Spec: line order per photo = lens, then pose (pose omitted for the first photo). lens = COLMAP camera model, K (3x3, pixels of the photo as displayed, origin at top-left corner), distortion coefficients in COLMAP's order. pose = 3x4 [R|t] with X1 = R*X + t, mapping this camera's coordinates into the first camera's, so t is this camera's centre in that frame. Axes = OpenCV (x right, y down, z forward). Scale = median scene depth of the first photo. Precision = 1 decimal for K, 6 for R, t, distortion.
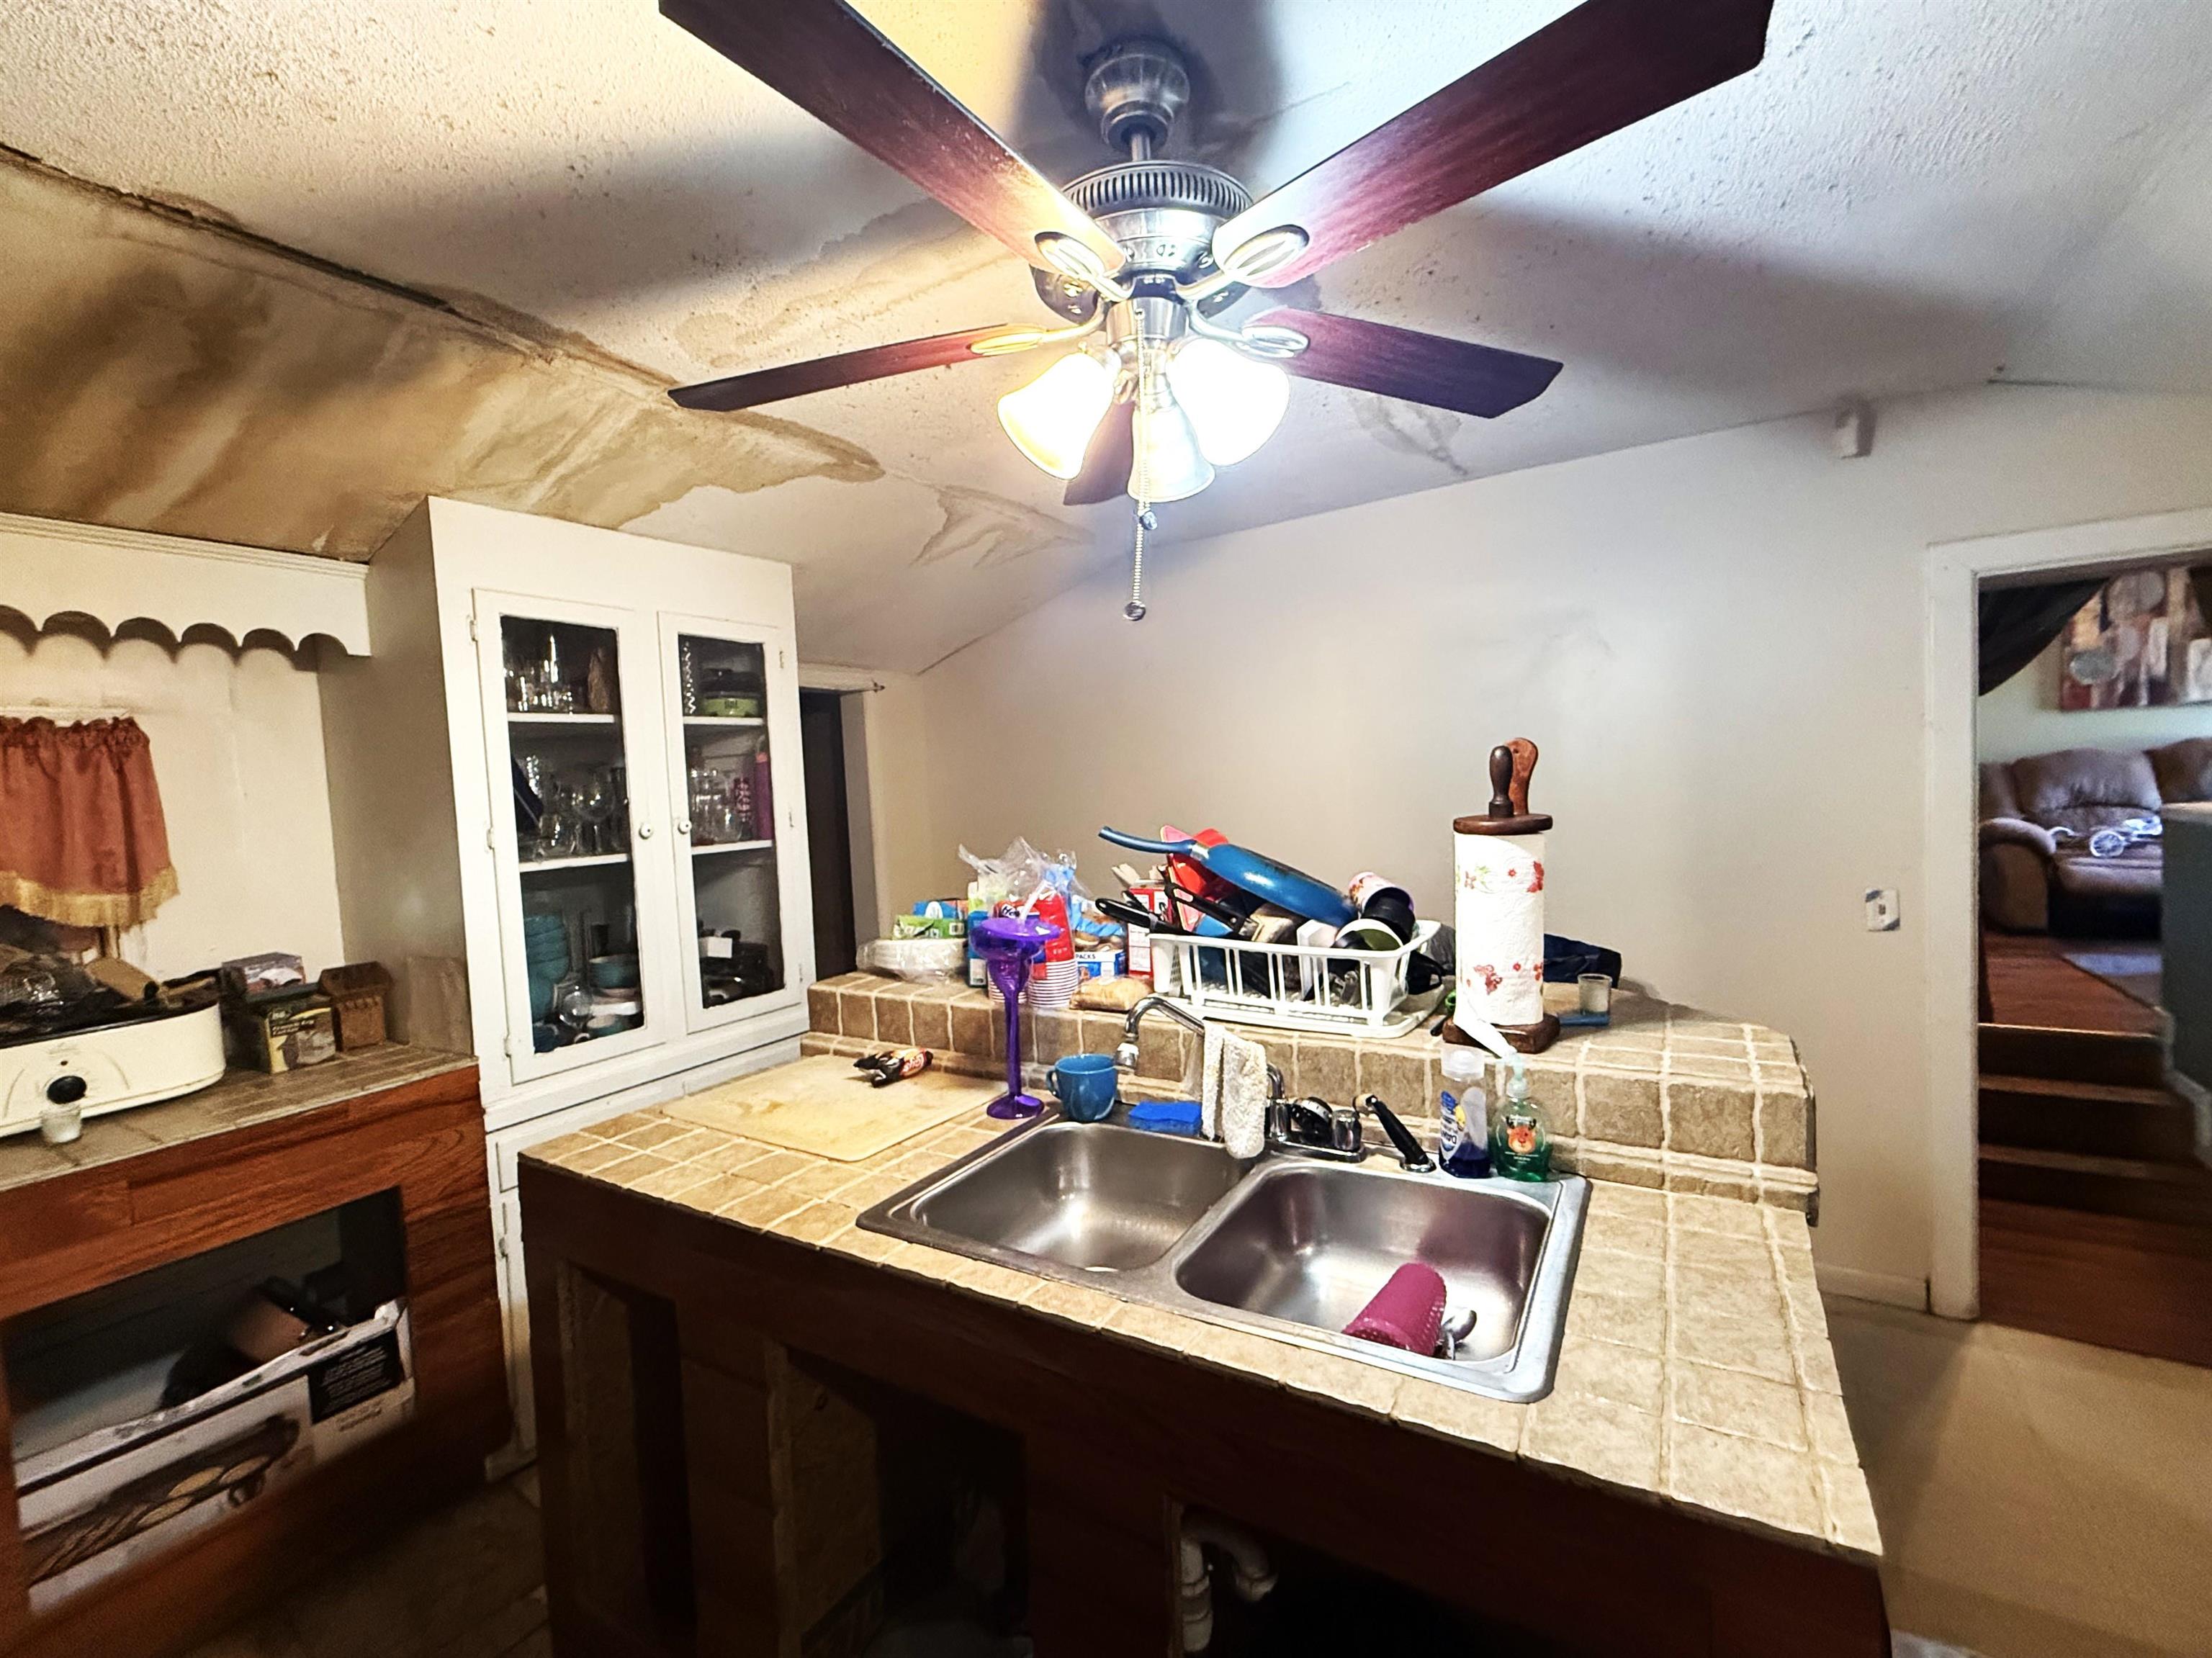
lens RADIAL K [[879.8, 0, 1106.0], [0, 879.8, 829.0], [0, 0, 1]] dist [0.002479, 0.000147]
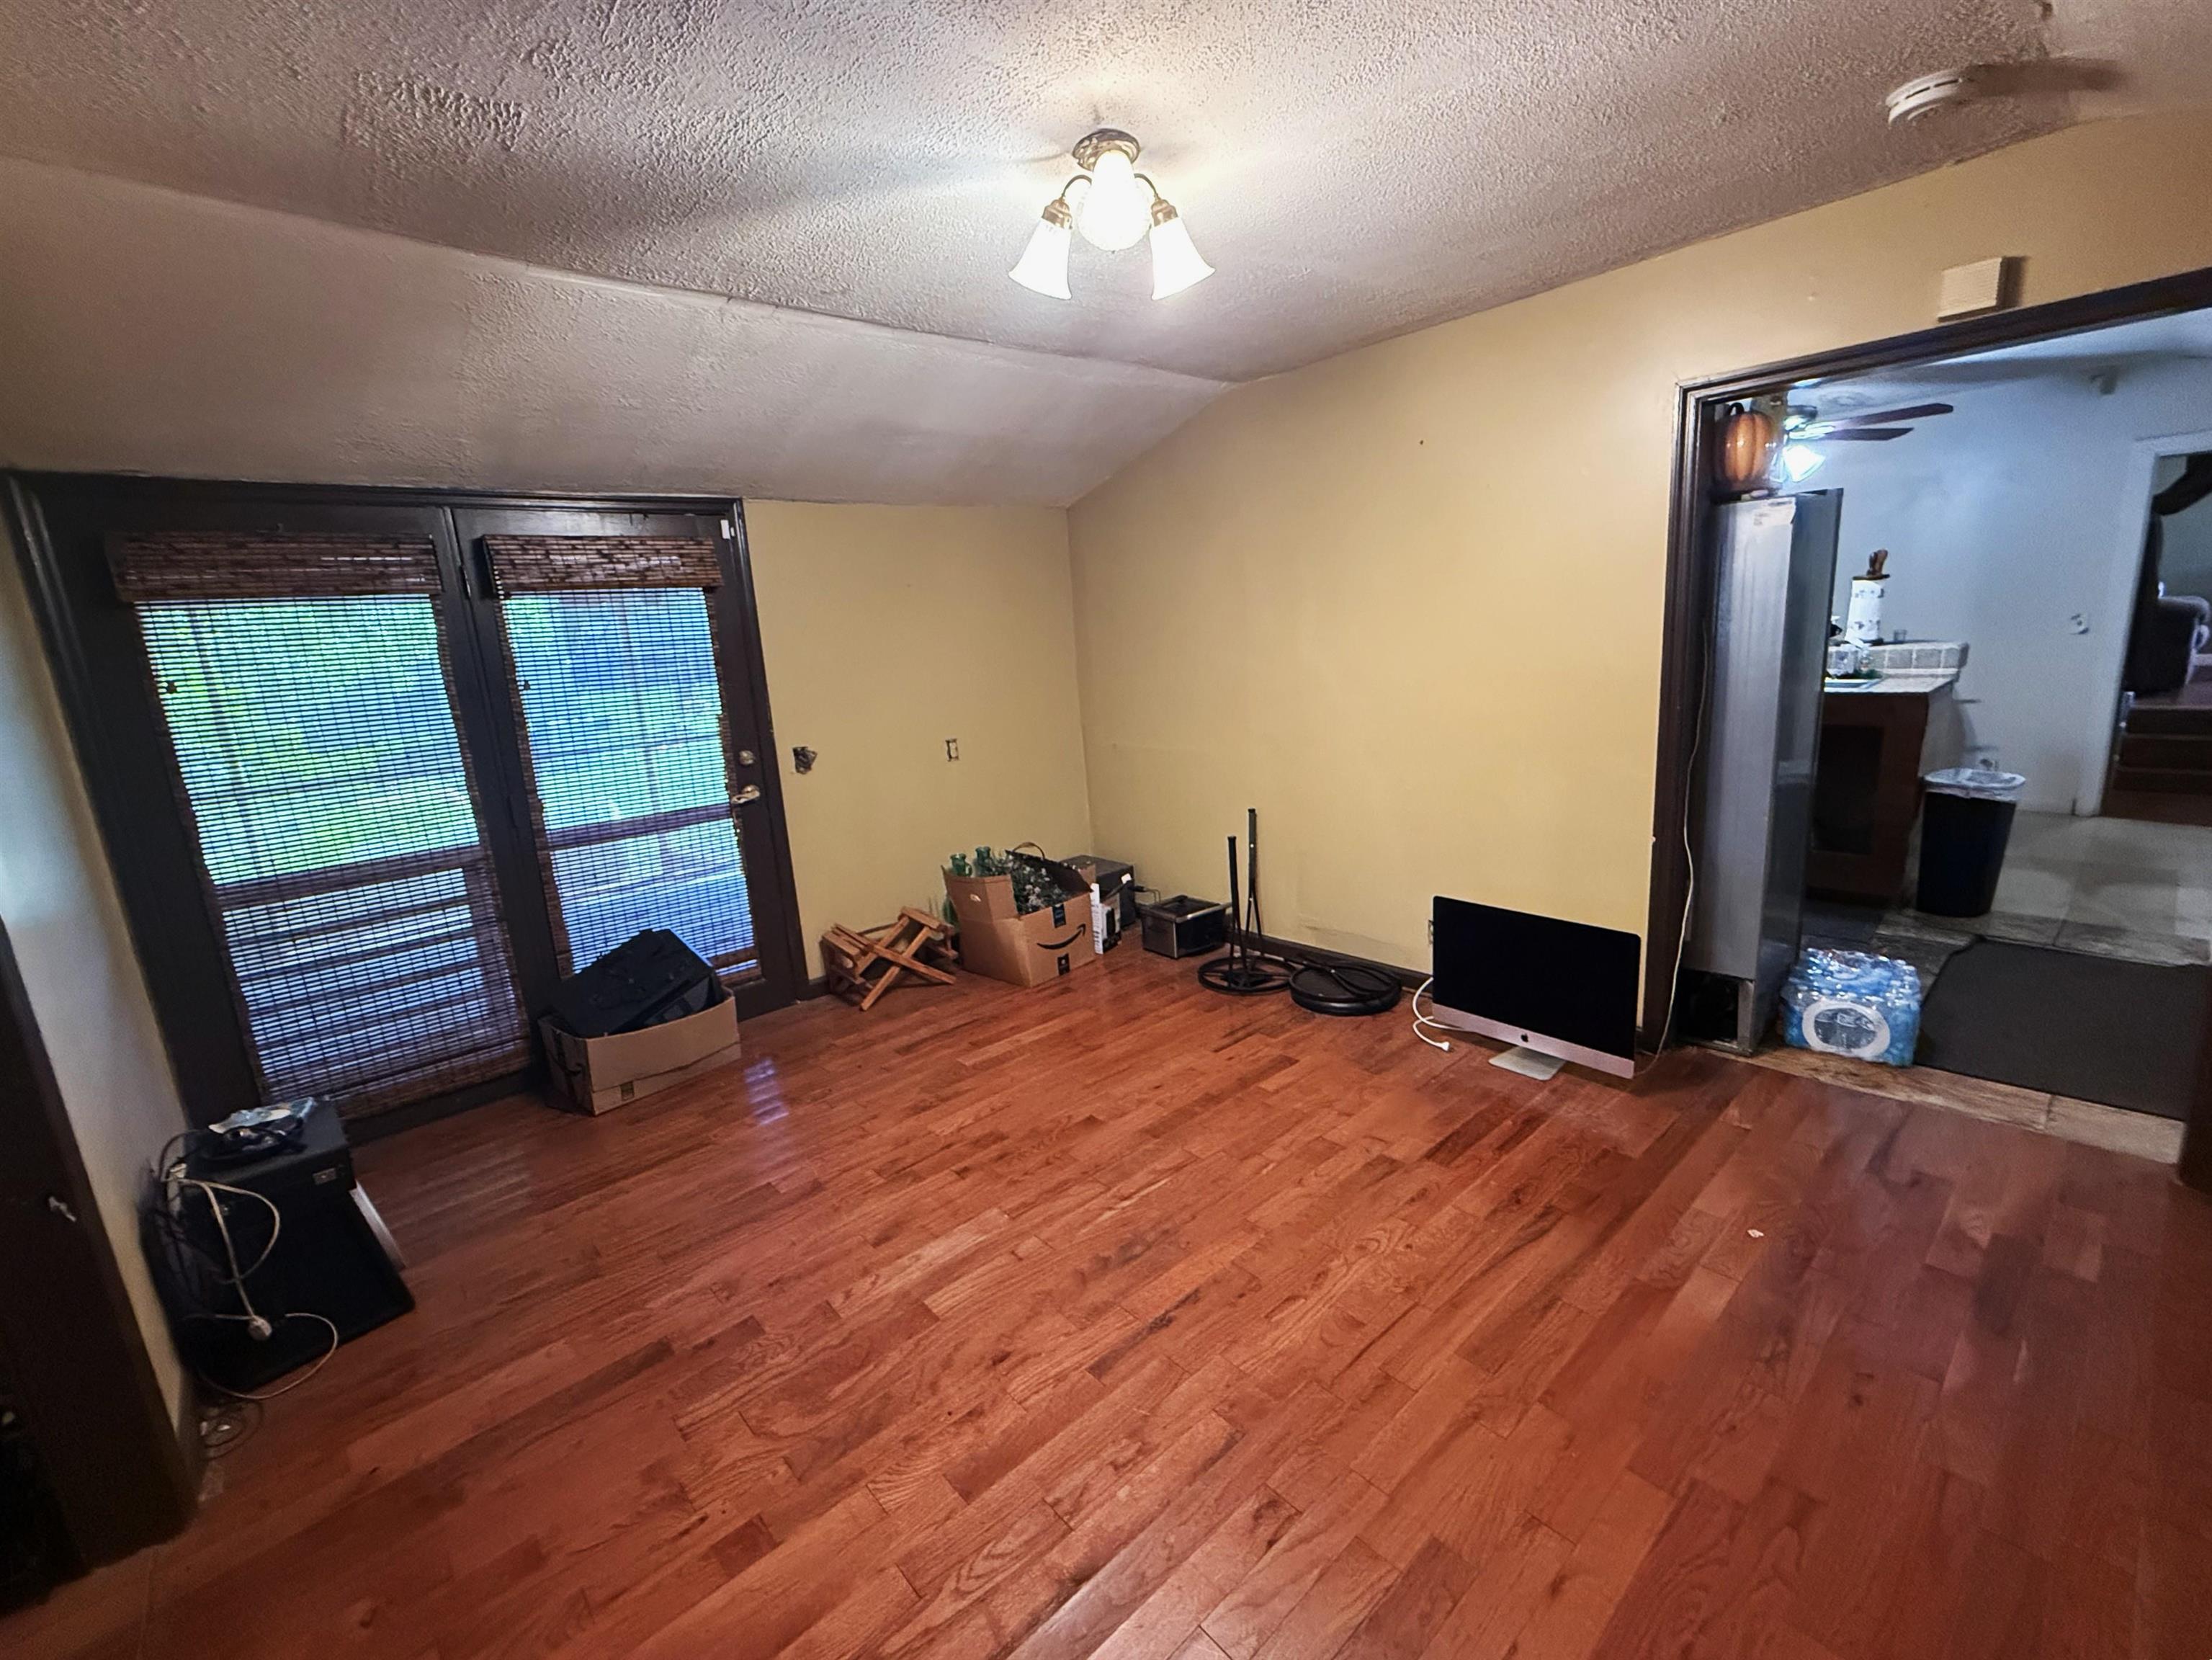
lens RADIAL K [[919.6, 0, 1106.0], [0, 919.6, 830.0], [0, 0, 1]] dist [-0.002138, -0.000325]
pose [[0.964296, 0.038116, -0.262070, -1.351544], [0.011903, 0.982350, 0.186673, 0.245667], [0.264559, -0.183127, 0.946822, -3.127838]]
